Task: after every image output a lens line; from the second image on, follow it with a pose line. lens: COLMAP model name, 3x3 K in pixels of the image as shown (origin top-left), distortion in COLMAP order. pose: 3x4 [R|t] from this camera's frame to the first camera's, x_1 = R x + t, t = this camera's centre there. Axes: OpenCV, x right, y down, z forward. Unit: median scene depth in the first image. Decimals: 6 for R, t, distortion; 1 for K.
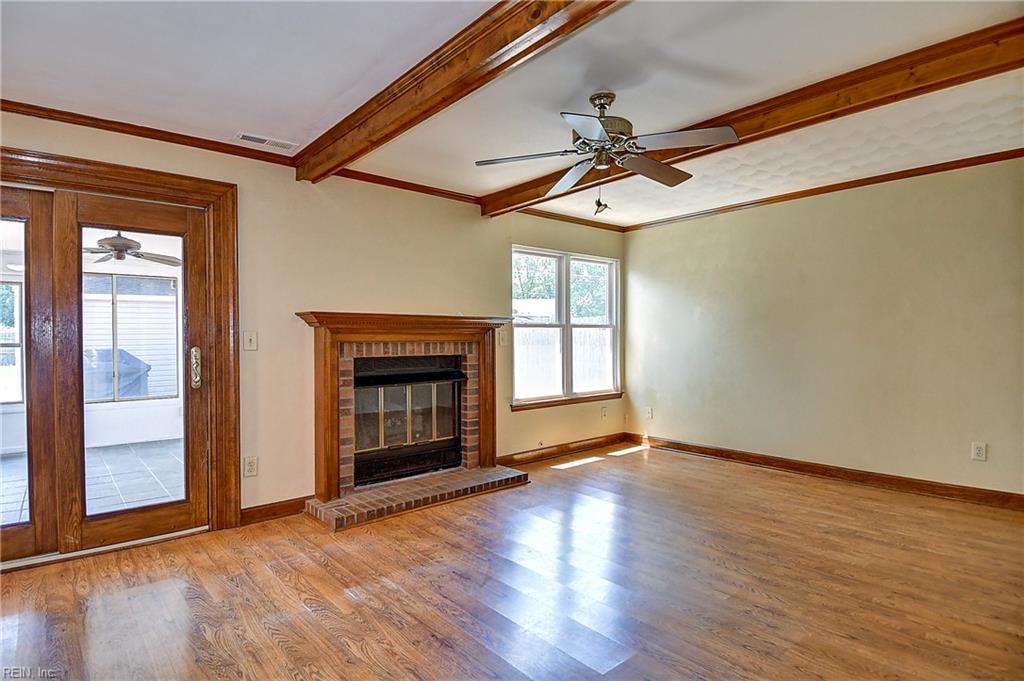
lens RADIAL K [[534.4, 0, 514.3], [0, 534.4, 338.9], [0, 0, 1]] dist [0.036828, -0.042609]
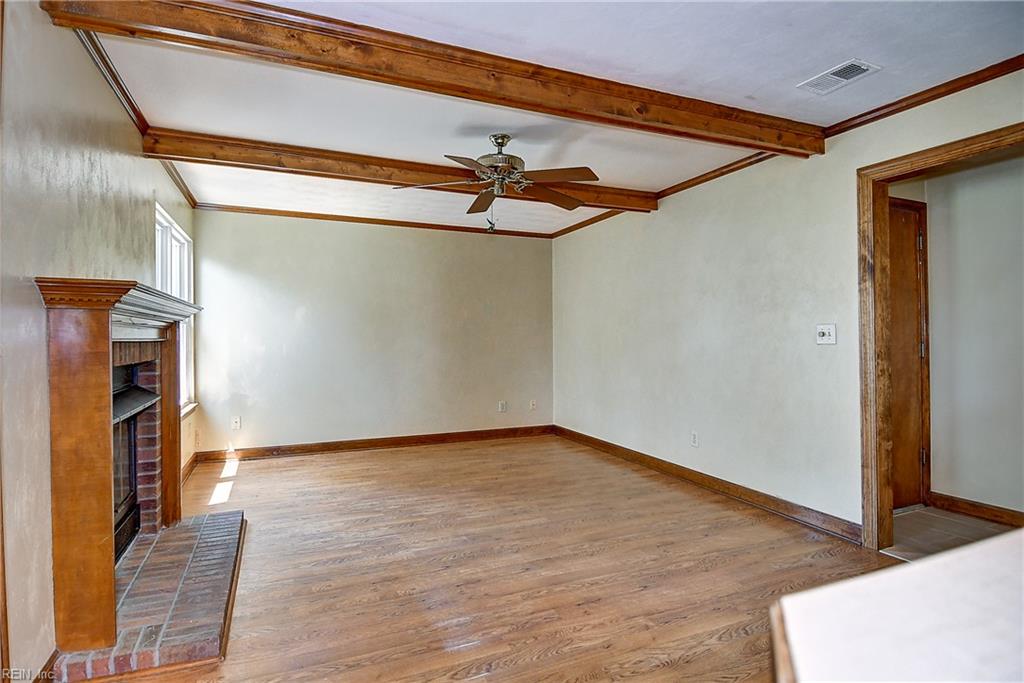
lens RADIAL K [[534.4, 0, 514.3], [0, 534.4, 339.9], [0, 0, 1]] dist [0.036828, -0.042609]
pose [[0.302088, 0.004323, 0.953270, -0.963070], [-0.002782, 0.999989, -0.003653, 0.006429], [-0.953276, -0.001548, 0.302096, 0.608671]]
